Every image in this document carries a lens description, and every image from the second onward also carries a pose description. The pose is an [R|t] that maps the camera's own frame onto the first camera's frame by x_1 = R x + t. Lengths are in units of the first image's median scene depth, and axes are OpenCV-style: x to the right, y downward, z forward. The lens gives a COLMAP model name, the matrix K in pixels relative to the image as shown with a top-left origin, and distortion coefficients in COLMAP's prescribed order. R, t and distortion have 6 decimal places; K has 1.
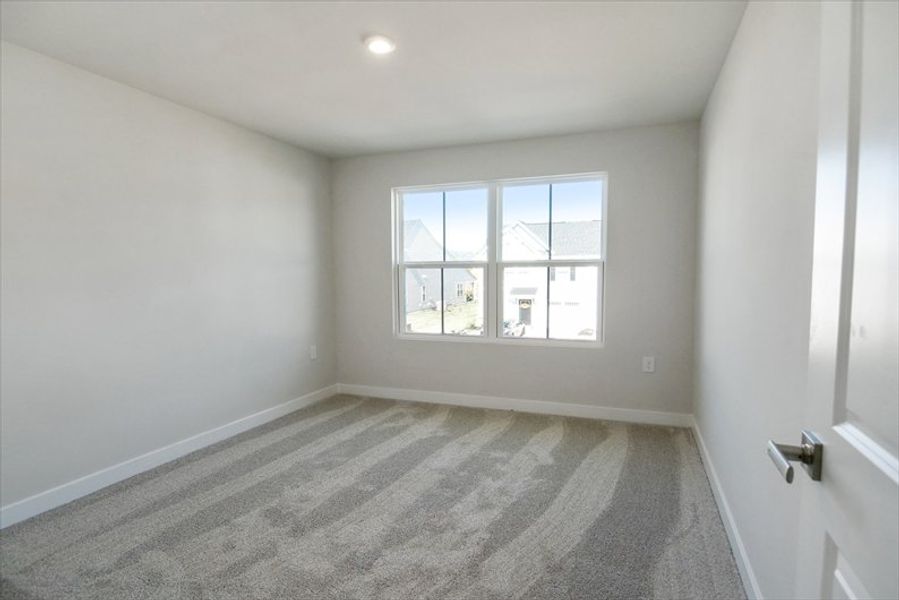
lens RADIAL K [[506.9, 0, 449.5], [0, 506.9, 300.0], [0, 0, 1]] dist [-0.001222, 0.000135]
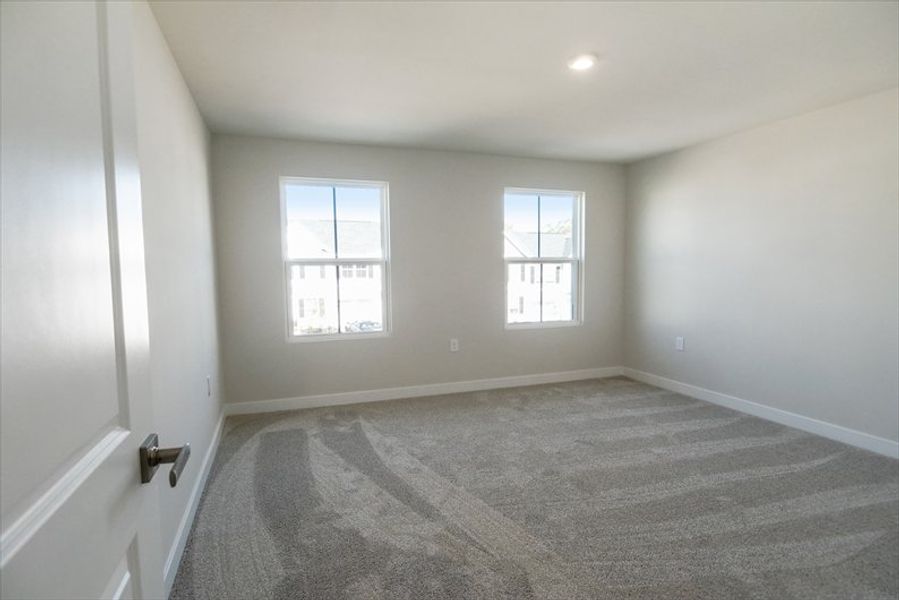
lens RADIAL K [[476.1, 0, 449.5], [0, 476.1, 300.0], [0, 0, 1]] dist [-0.094408, 0.000068]
pose [[0.762406, -0.043542, 0.645633, -0.376639], [0.040413, 0.998990, 0.019650, -0.004603], [-0.645836, 0.011110, 0.763395, 0.145234]]
